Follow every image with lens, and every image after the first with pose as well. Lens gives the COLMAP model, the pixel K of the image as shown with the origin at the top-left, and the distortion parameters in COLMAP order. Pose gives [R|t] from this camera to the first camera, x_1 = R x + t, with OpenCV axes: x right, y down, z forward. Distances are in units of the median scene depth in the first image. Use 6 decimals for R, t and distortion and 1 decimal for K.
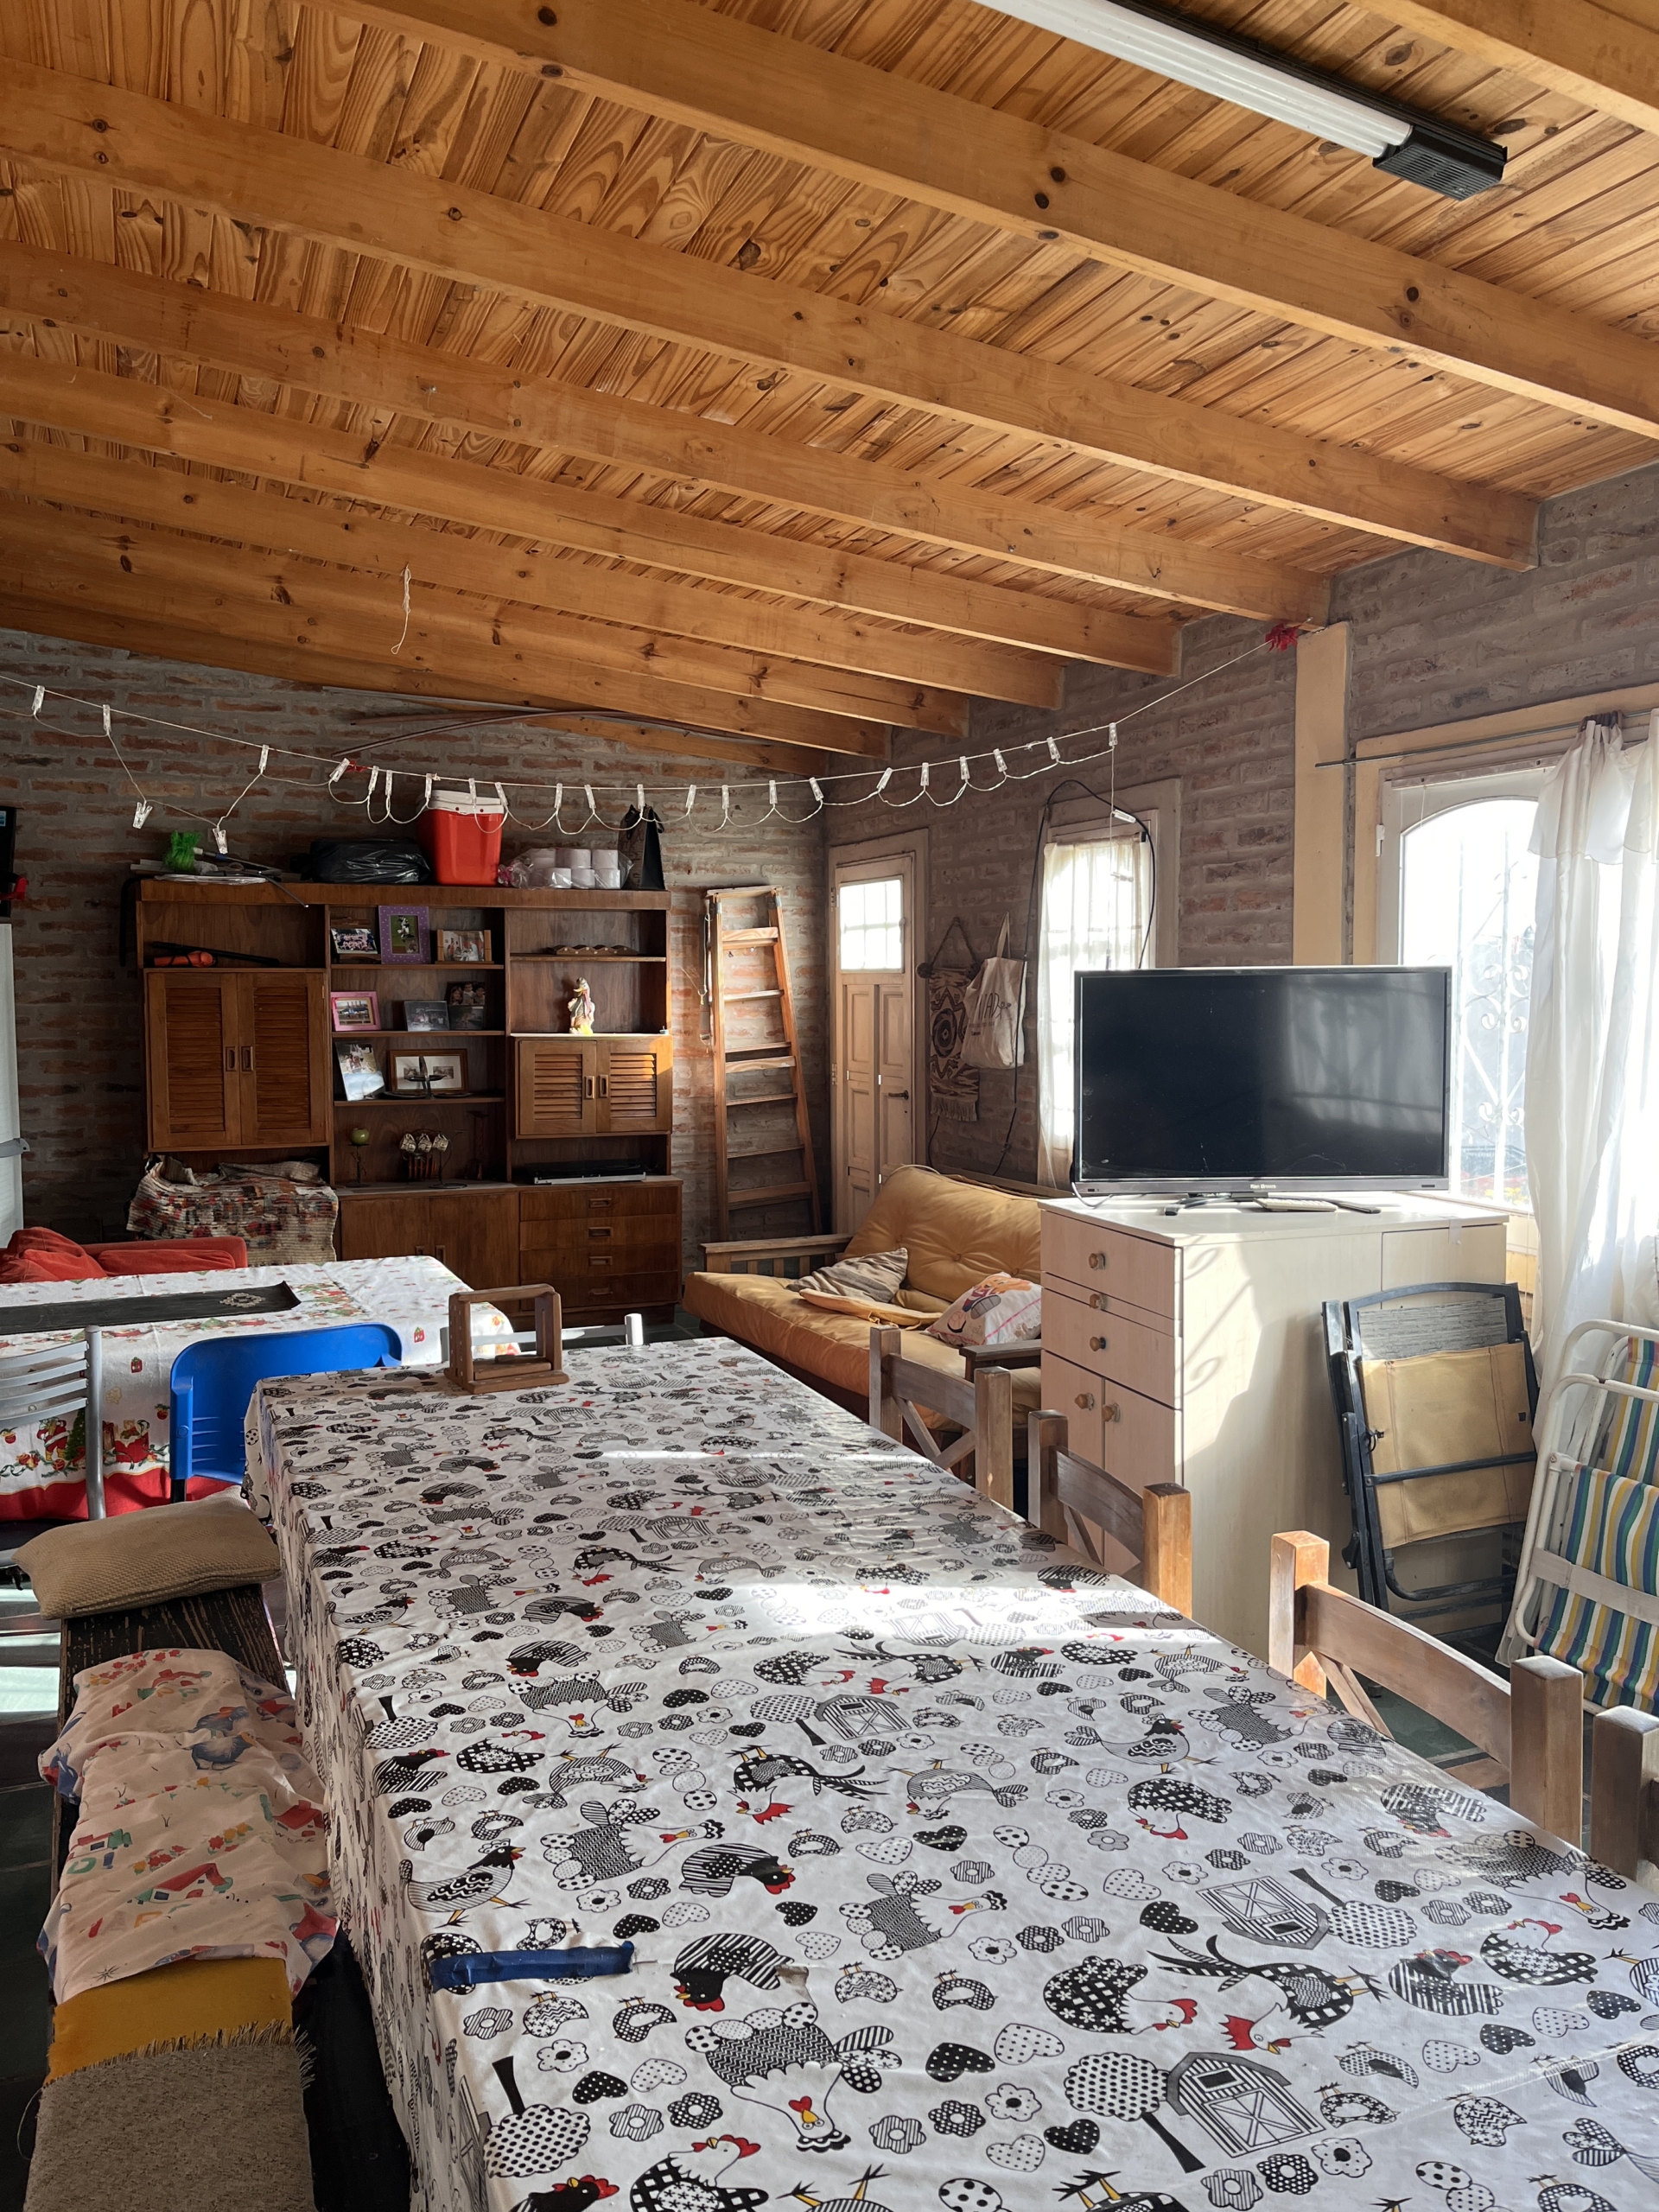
lens RADIAL K [[1694.2, 0, 831.3], [0, 1694.2, 1112.1], [0, 0, 1]] dist [0.055298, -0.070574]
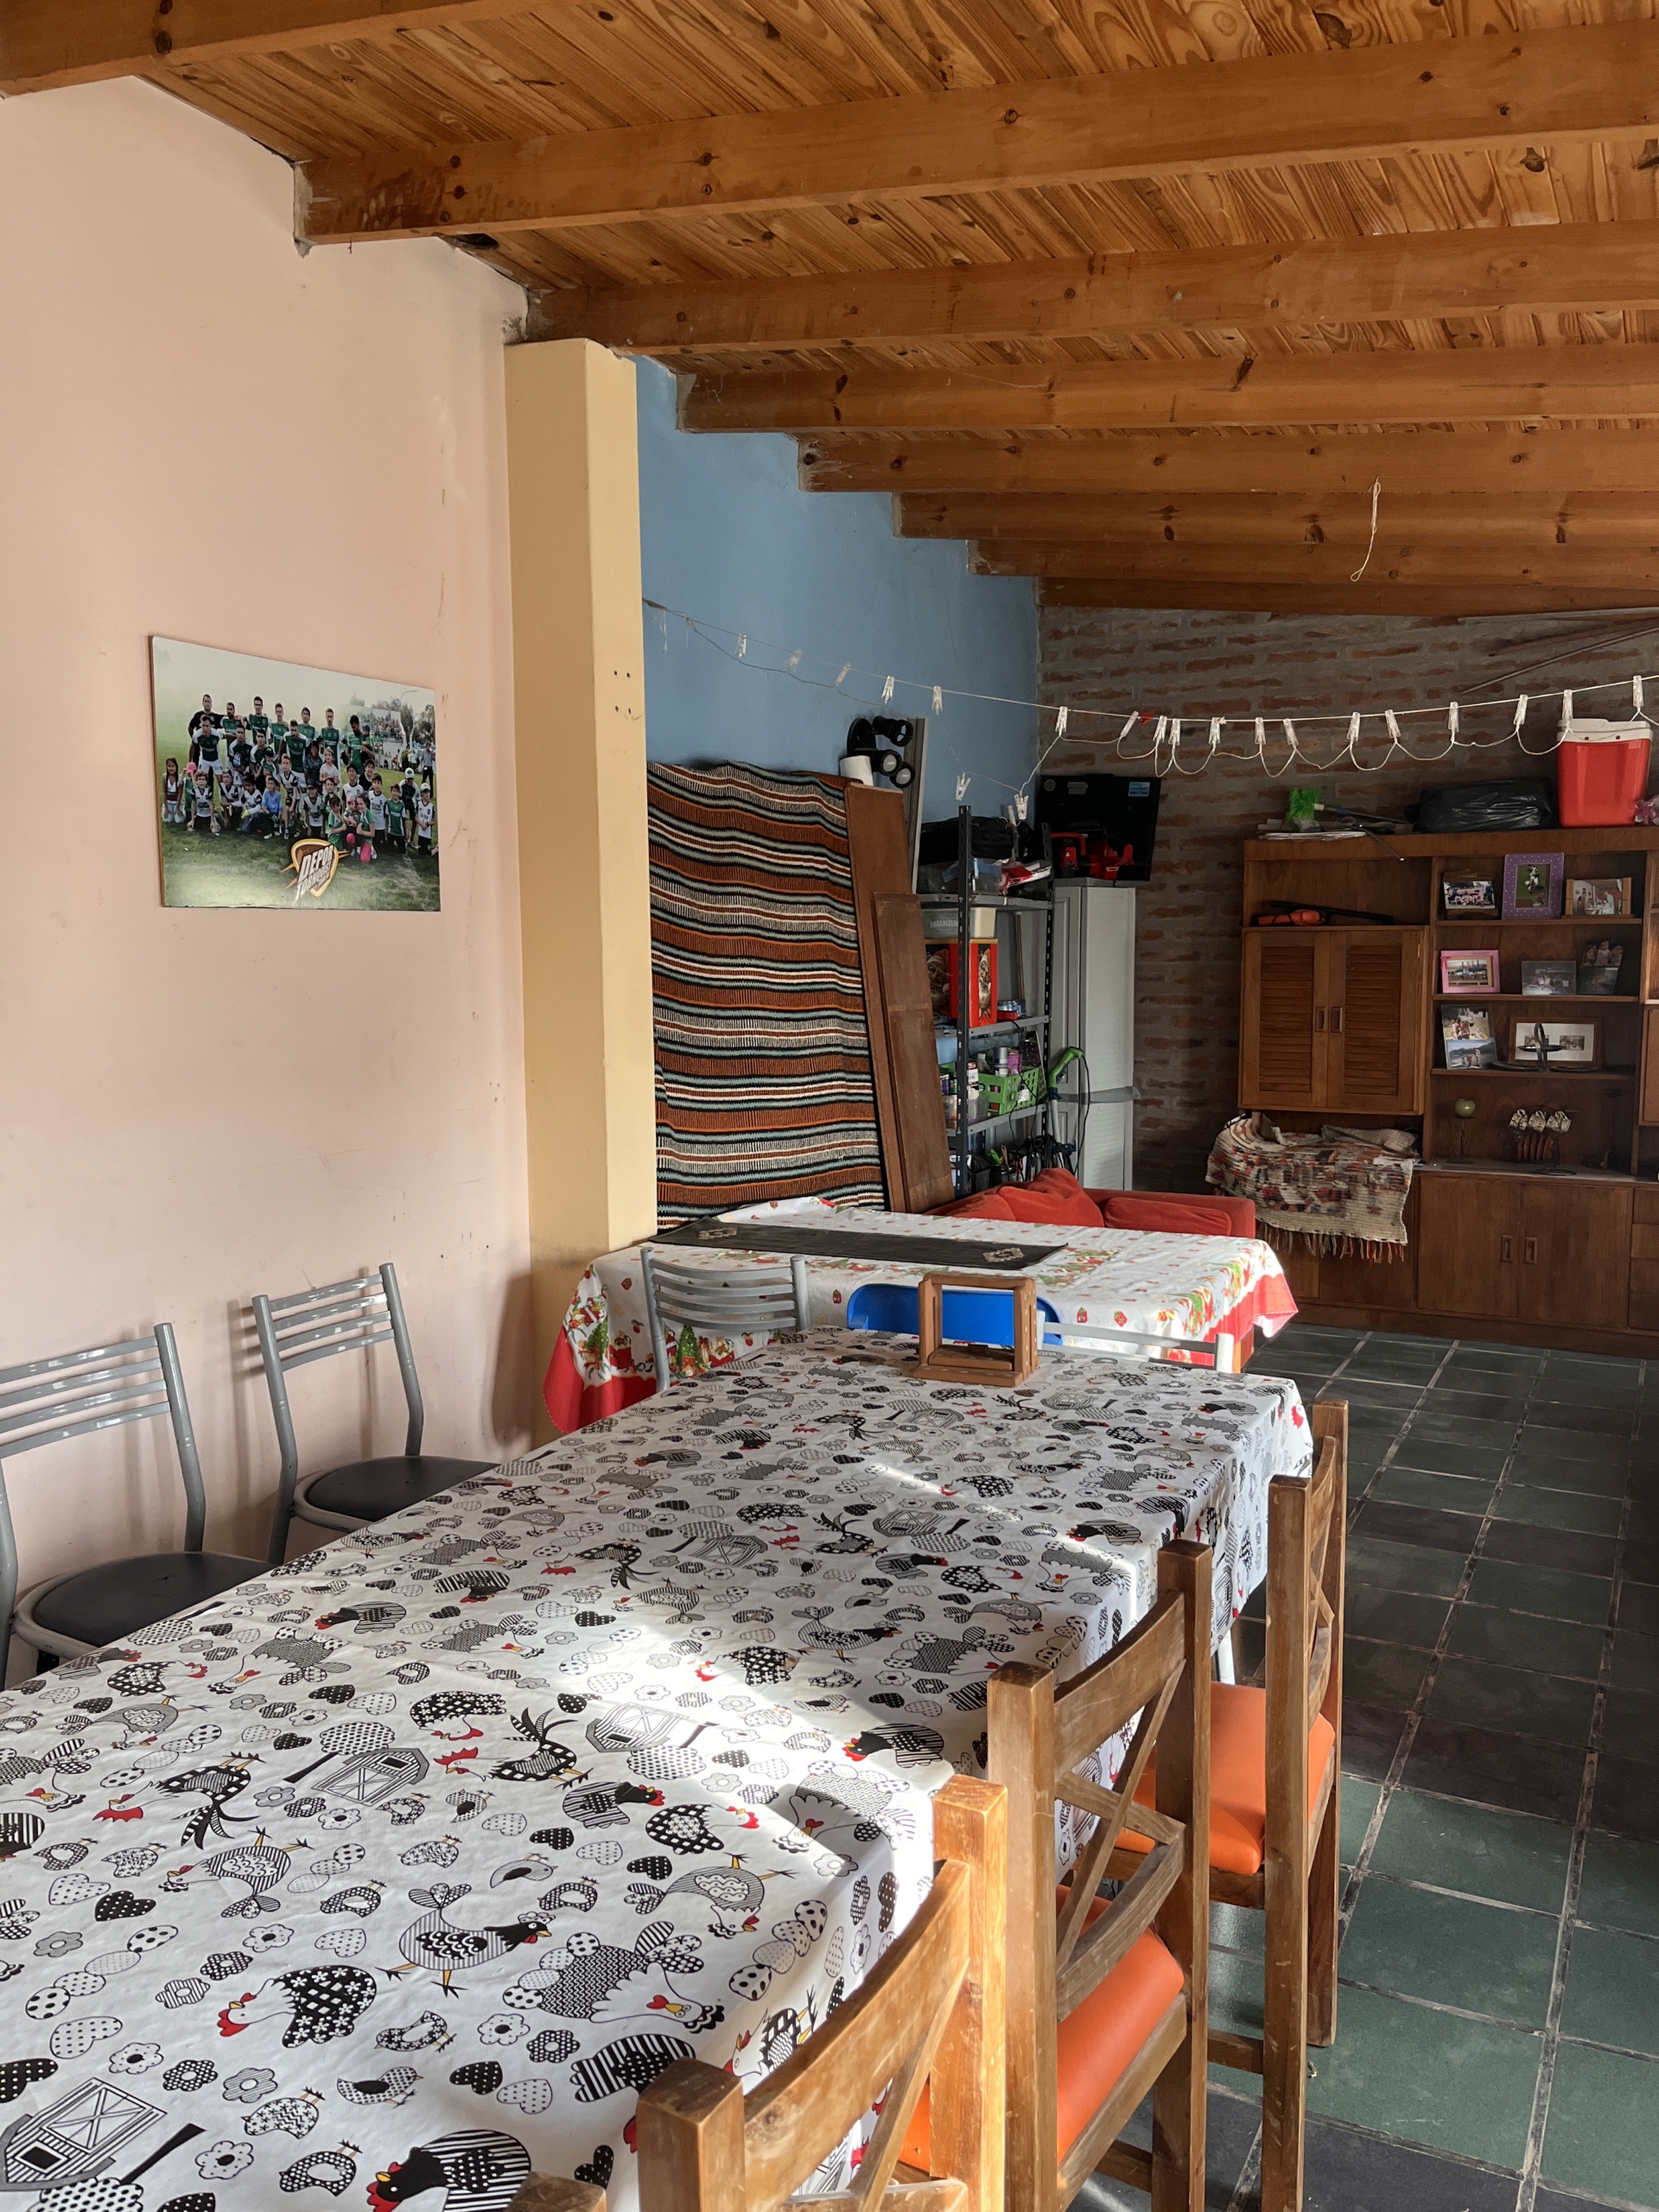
lens RADIAL K [[1694.2, 0, 823.5], [0, 1694.2, 1107.6], [0, 0, 1]] dist [0.055298, -0.070574]
pose [[0.647782, 0.074583, -0.758166, 0.362441], [-0.055821, 0.997168, 0.050401, -0.024413], [0.759778, 0.009673, 0.650111, 0.258051]]
